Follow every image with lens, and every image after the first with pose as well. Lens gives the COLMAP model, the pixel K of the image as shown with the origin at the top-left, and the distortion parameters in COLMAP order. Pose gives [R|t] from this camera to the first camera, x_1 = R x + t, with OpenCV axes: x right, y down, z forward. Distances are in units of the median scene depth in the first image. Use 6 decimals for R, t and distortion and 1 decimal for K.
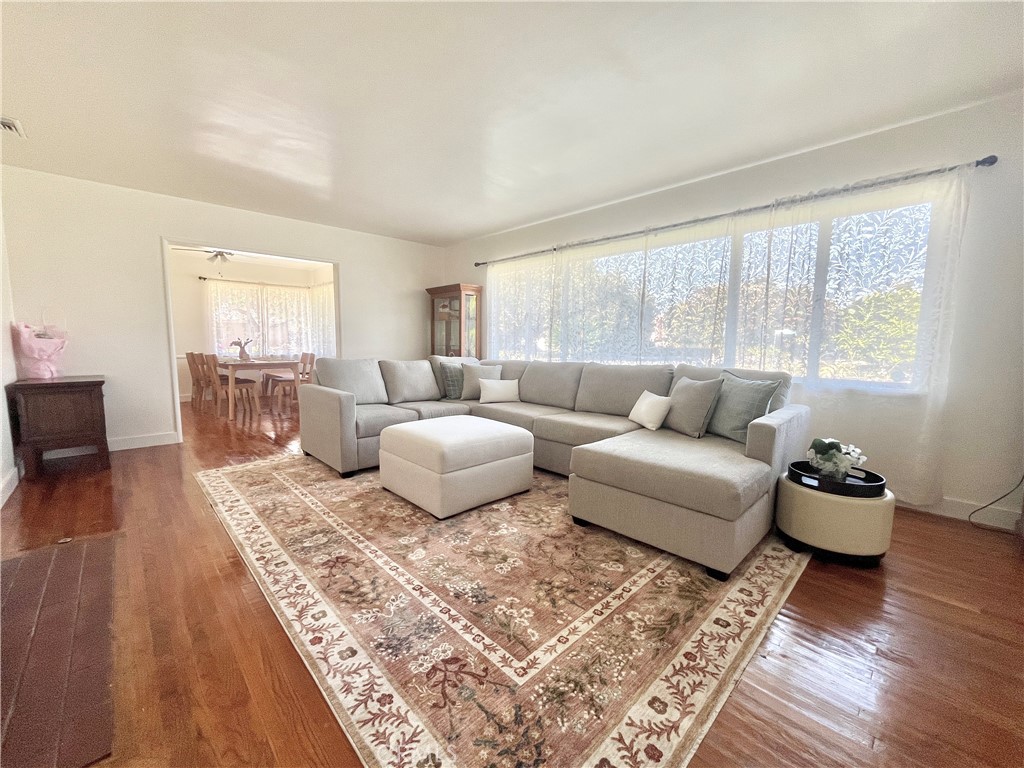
lens RADIAL K [[414.5, 0, 509.5], [0, 414.5, 384.6], [0, 0, 1]] dist [-0.001303, -0.000676]
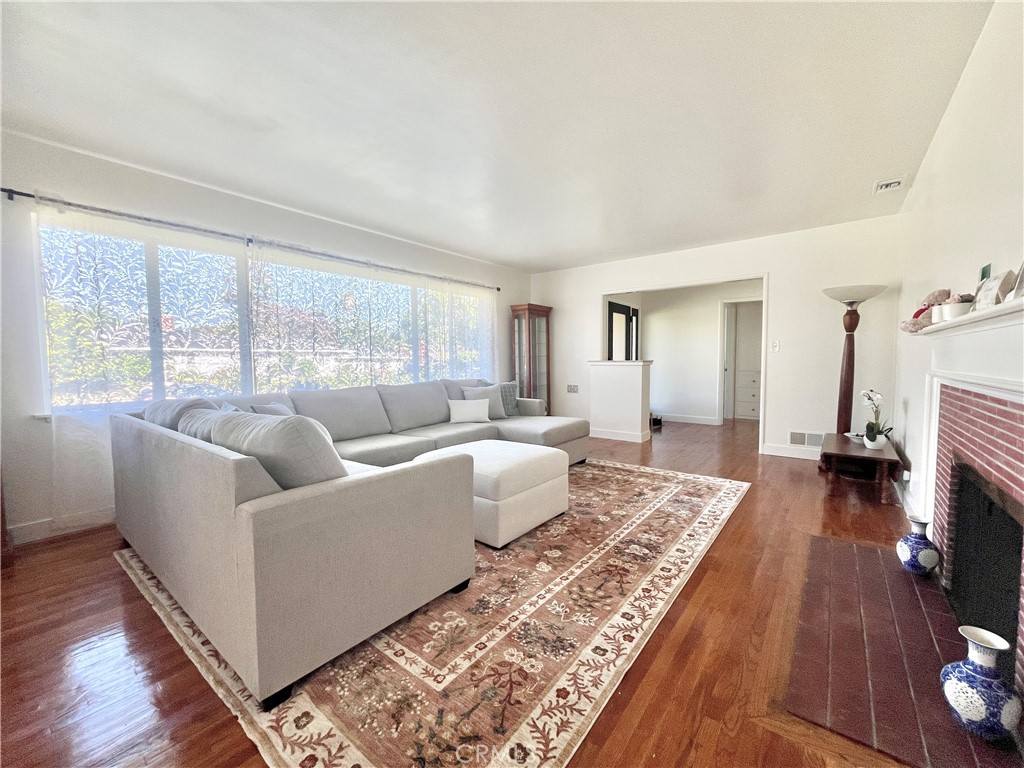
lens RADIAL K [[402.8, 0, 509.6], [0, 402.8, 413.7], [0, 0, 1]] dist [-0.058179, -0.000020]
pose [[-0.144110, -0.126168, 0.981486, -1.229573], [0.109024, 0.983776, 0.142470, -0.135626], [-0.983538, 0.127537, -0.128016, 1.251147]]
